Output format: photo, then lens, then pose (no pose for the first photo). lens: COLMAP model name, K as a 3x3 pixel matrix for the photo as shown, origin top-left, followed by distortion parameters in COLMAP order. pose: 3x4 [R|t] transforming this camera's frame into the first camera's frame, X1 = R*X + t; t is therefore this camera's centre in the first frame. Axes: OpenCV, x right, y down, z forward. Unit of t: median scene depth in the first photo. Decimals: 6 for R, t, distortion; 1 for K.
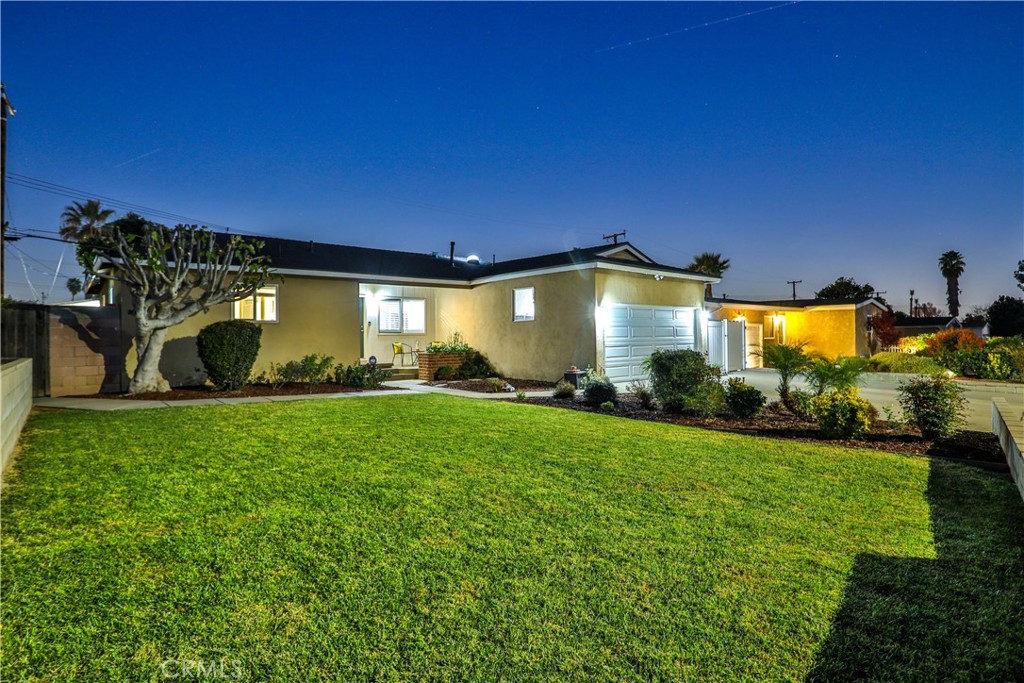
lens RADIAL K [[527.0, 0, 507.6], [0, 527.0, 330.7], [0, 0, 1]] dist [-0.062973, 0.026525]
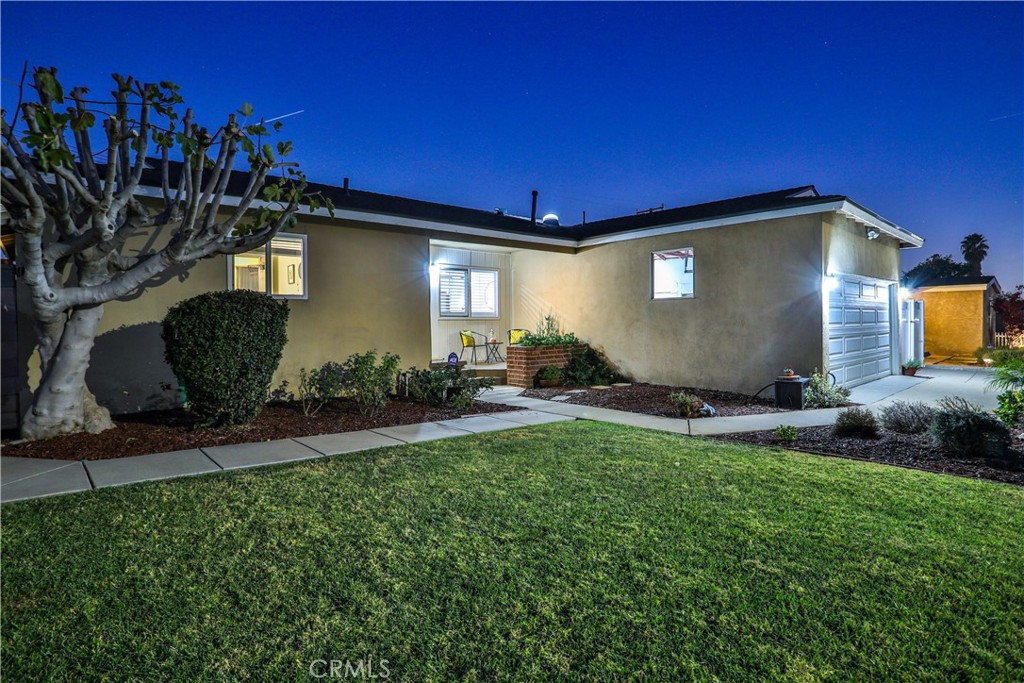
lens RADIAL K [[527.0, 0, 507.6], [0, 527.0, 330.7], [0, 0, 1]] dist [-0.062973, 0.026525]
pose [[0.999878, 0.001253, 0.015582, -0.217393], [-0.001700, 0.999586, 0.028720, 0.003445], [-0.015539, -0.028743, 0.999466, 0.392925]]
